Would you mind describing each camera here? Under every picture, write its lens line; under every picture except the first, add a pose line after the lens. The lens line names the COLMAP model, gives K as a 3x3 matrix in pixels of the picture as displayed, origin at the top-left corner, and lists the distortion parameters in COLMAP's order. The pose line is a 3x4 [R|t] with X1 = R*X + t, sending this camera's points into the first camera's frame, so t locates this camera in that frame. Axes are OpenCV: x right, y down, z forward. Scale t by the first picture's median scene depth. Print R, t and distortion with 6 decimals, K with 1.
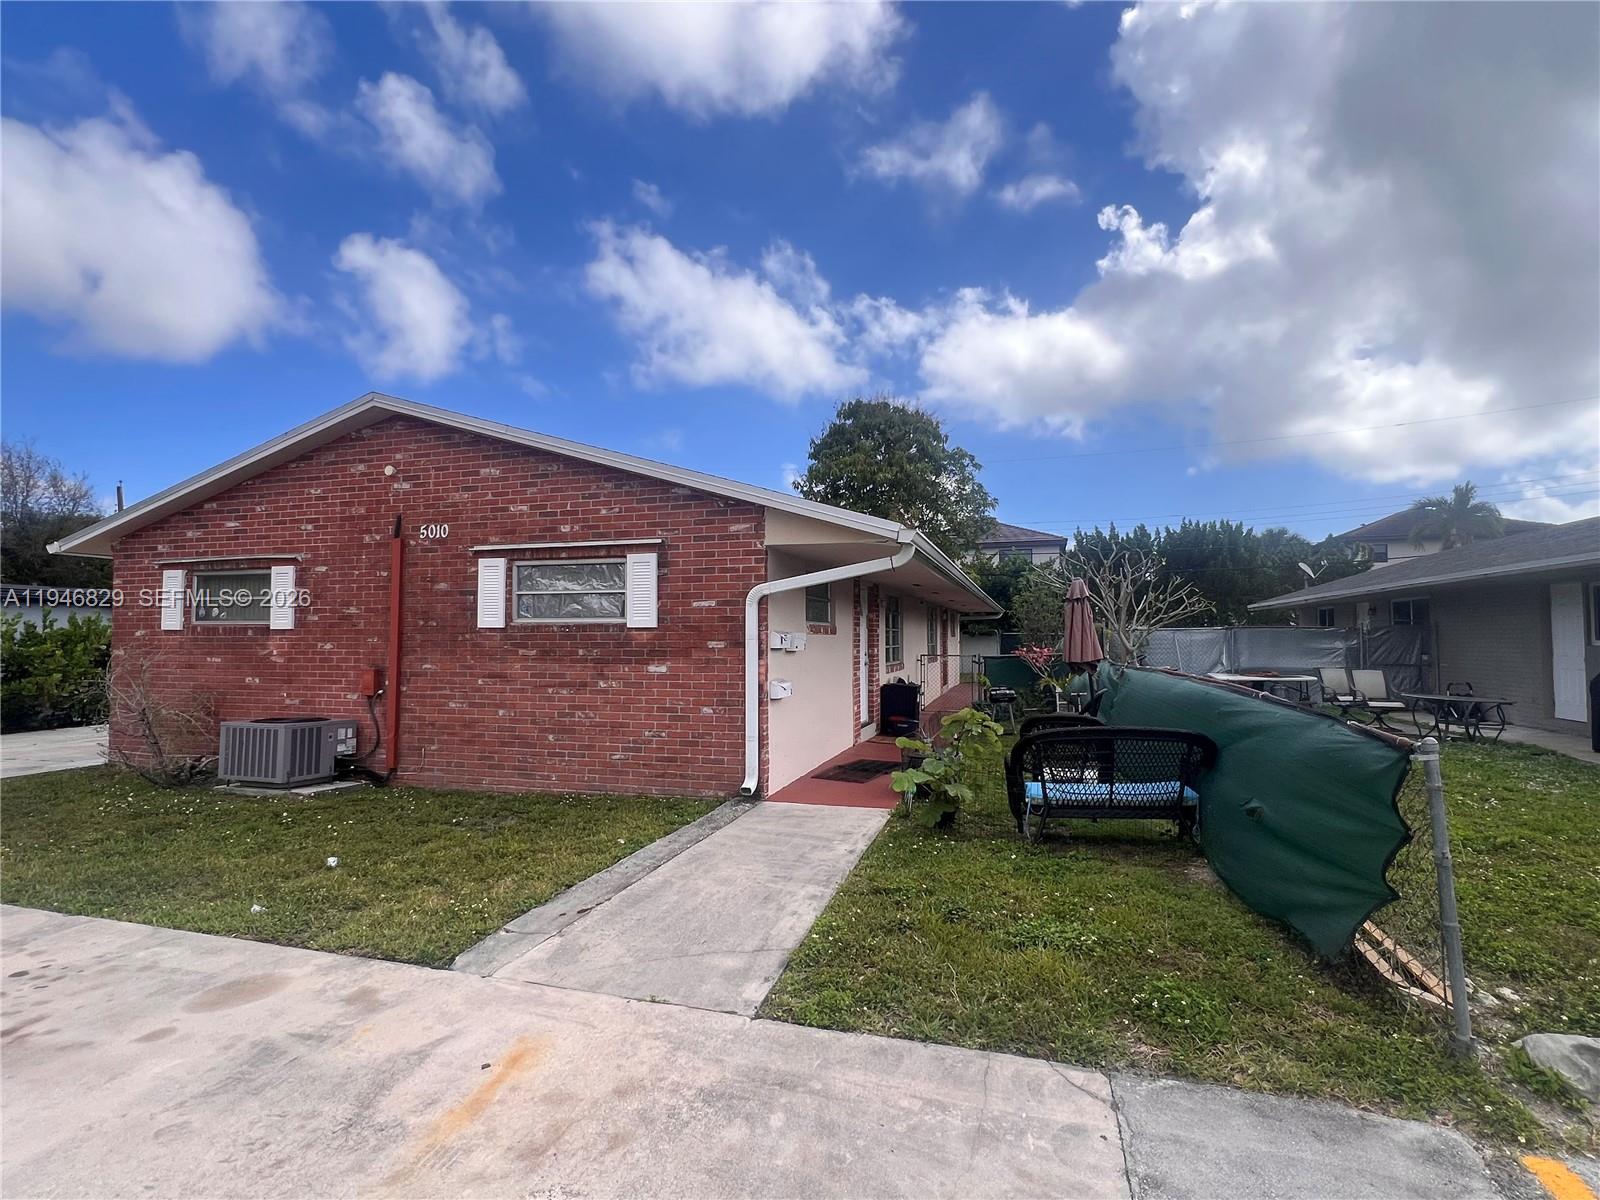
lens RADIAL K [[791.2, 0, 804.5], [0, 791.2, 592.7], [0, 0, 1]] dist [-0.005350, -0.000431]
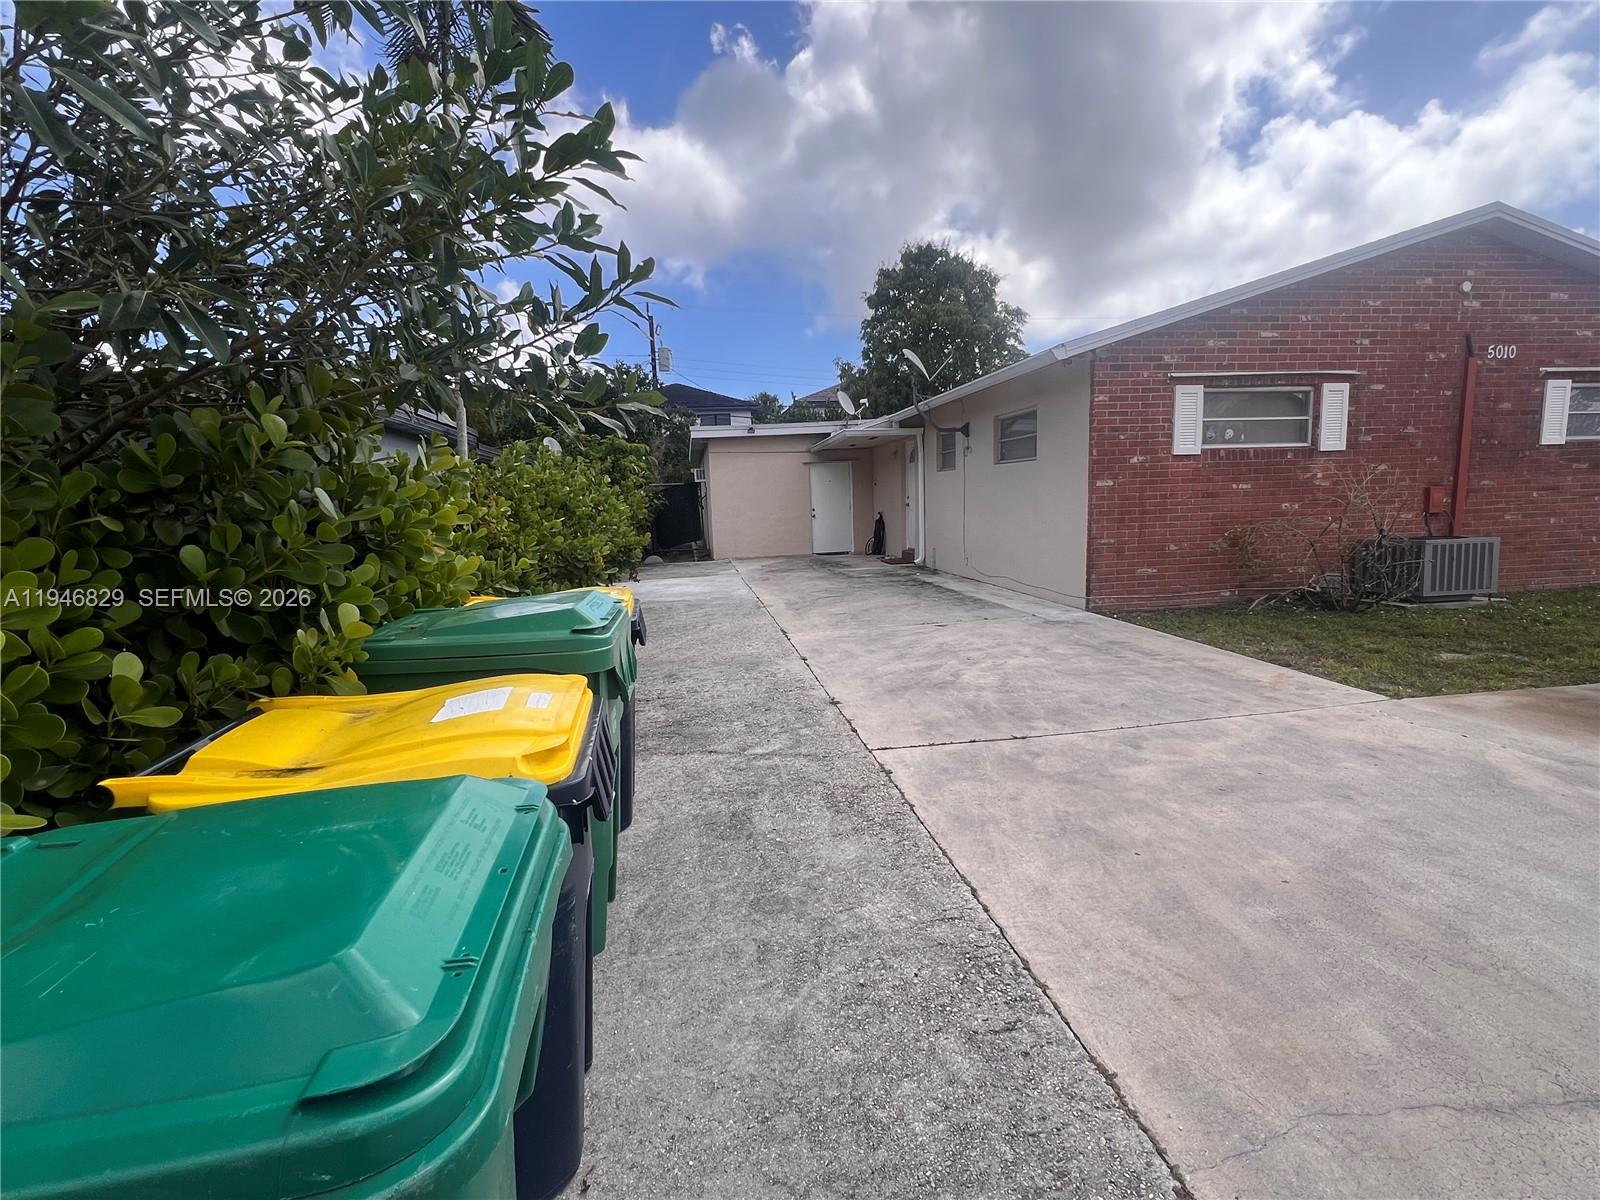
lens RADIAL K [[838.0, 0, 796.8], [0, 838.0, 604.9], [0, 0, 1]] dist [-0.000486, 0.000039]
pose [[0.903837, -0.081984, 0.419949, -1.777620], [0.006805, 0.984102, 0.177475, 0.047716], [-0.427823, -0.157551, 0.890025, 0.358371]]
